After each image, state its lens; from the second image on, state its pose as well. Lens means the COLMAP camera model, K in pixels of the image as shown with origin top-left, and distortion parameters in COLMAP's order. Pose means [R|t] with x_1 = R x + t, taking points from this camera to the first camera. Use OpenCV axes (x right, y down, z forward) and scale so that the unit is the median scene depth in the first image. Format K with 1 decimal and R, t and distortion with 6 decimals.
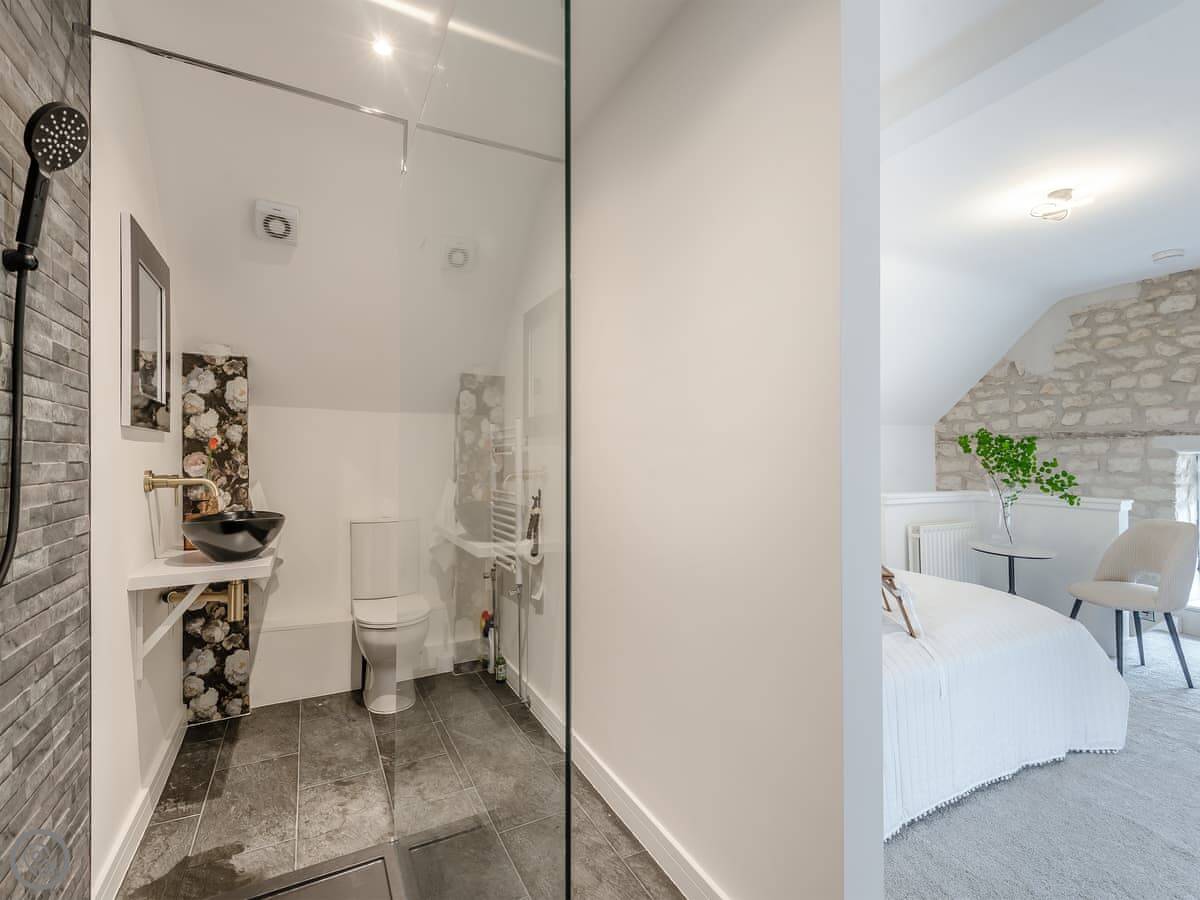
lens RADIAL K [[551.9, 0, 592.1], [0, 551.9, 455.1], [0, 0, 1]] dist [0.000374, -0.001136]
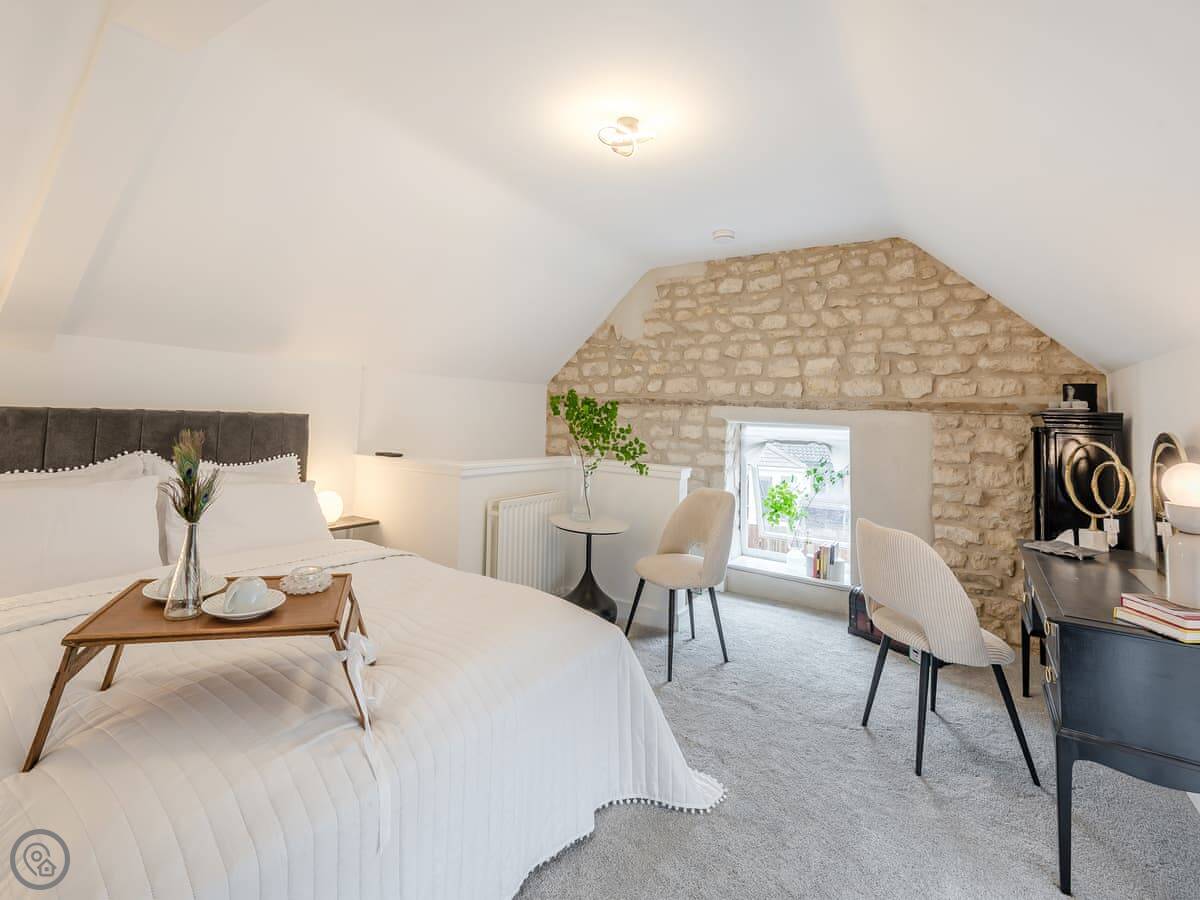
lens RADIAL K [[563.5, 0, 566.9], [0, 563.5, 387.4], [0, 0, 1]] dist [0.001377, -0.000399]
pose [[0.867197, 0.057999, 0.494576, 0.230101], [-0.038975, 0.998053, -0.048702, -0.005250], [-0.496438, 0.022958, 0.867769, 0.188113]]
